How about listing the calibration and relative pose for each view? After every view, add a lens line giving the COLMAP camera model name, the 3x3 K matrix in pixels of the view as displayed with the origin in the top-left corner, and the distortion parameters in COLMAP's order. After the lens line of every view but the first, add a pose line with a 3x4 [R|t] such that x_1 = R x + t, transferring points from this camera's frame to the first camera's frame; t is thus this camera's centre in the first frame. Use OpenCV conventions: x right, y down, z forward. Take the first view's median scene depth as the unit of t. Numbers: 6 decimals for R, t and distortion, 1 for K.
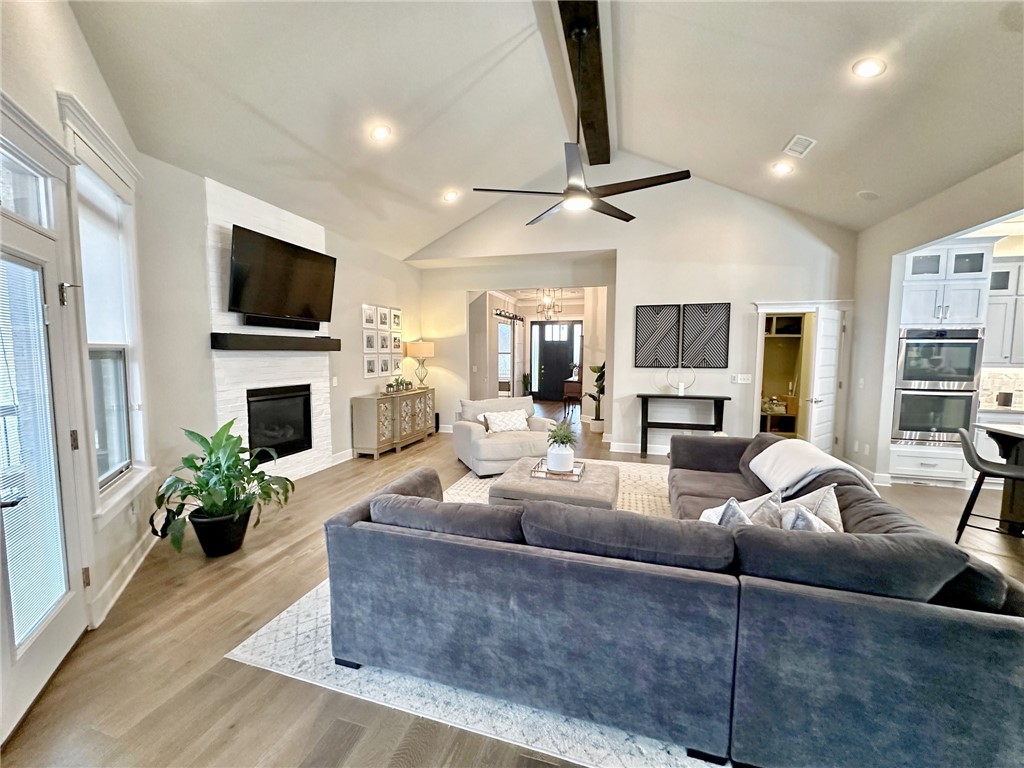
lens RADIAL K [[399.1, 0, 511.5], [0, 399.1, 381.6], [0, 0, 1]] dist [0.001949, 0.000262]
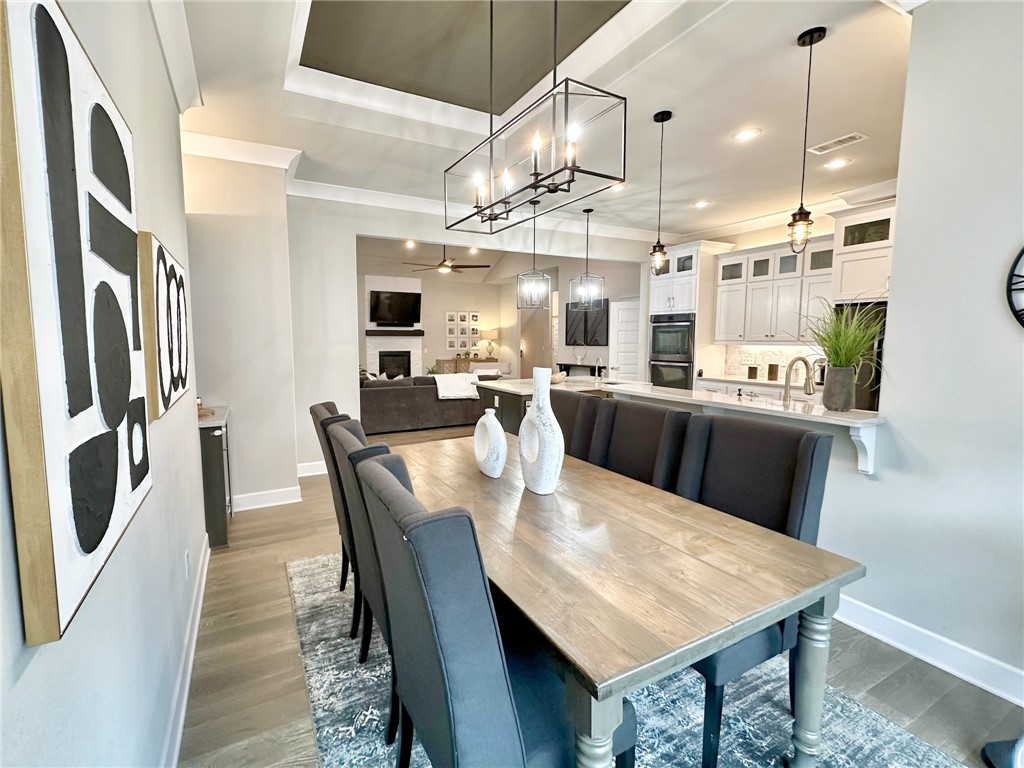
lens RADIAL K [[412.3, 0, 515.0], [0, 412.3, 381.7], [0, 0, 1]] dist [0.001458, 0.000130]
pose [[0.747276, 0.063140, -0.661507, 1.440769], [-0.042761, 0.997982, 0.046951, 0.042888], [0.663136, -0.006798, 0.748468, -0.331854]]
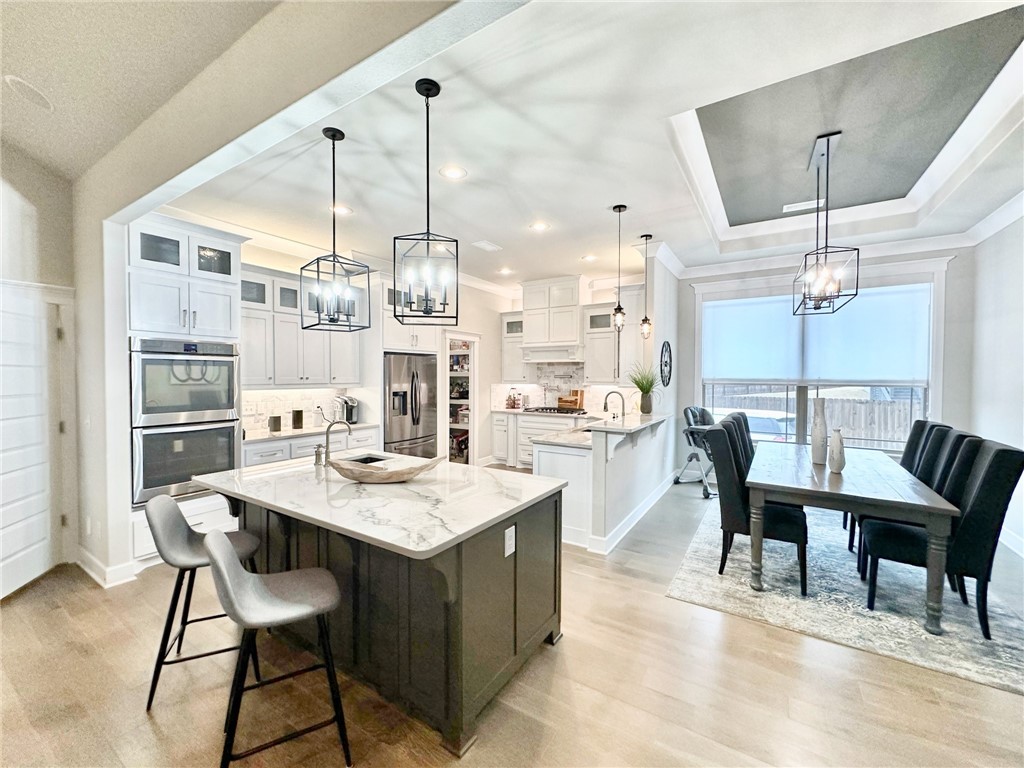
lens RADIAL K [[412.3, 0, 515.0], [0, 412.3, 381.7], [0, 0, 1]] dist [0.001458, 0.000130]
pose [[0.278216, -0.020517, 0.960299, 0.449678], [0.069604, 0.997574, 0.001148, -0.013637], [-0.957993, 0.066521, 0.278969, 0.186752]]
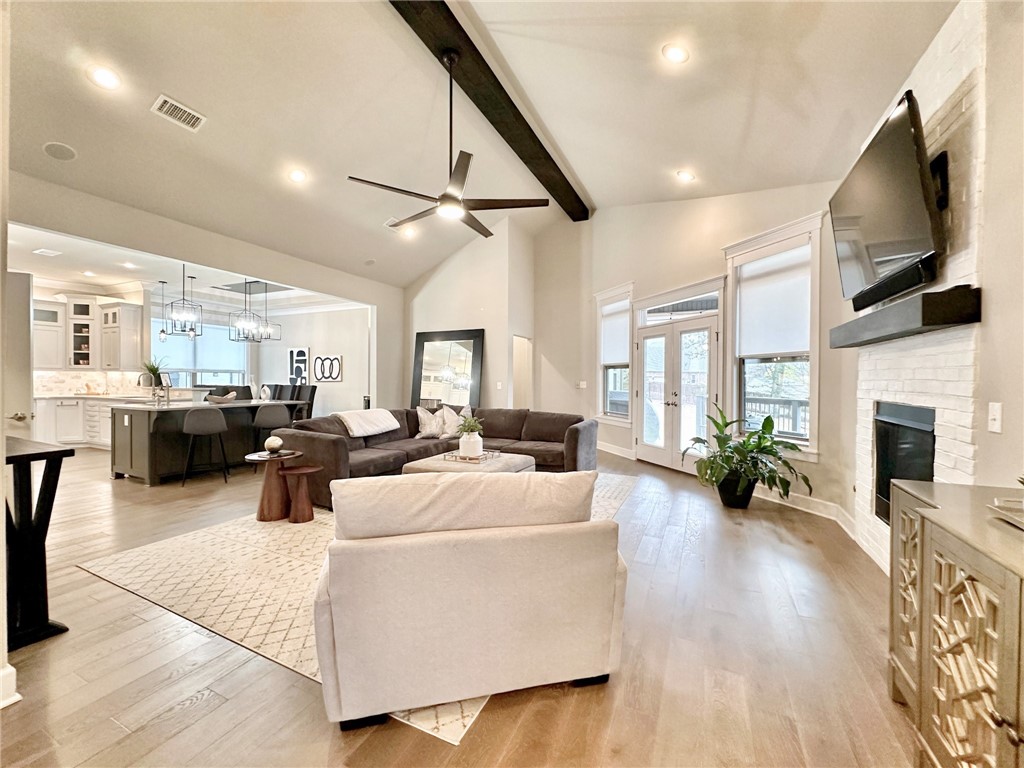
lens RADIAL K [[412.3, 0, 515.0], [0, 412.3, 381.7], [0, 0, 1]] dist [0.001458, 0.000130]
pose [[-0.986762, -0.010599, 0.161830, -0.148807], [0.001627, 0.997165, 0.075228, -0.052305], [-0.162169, 0.074495, -0.983947, 1.451461]]
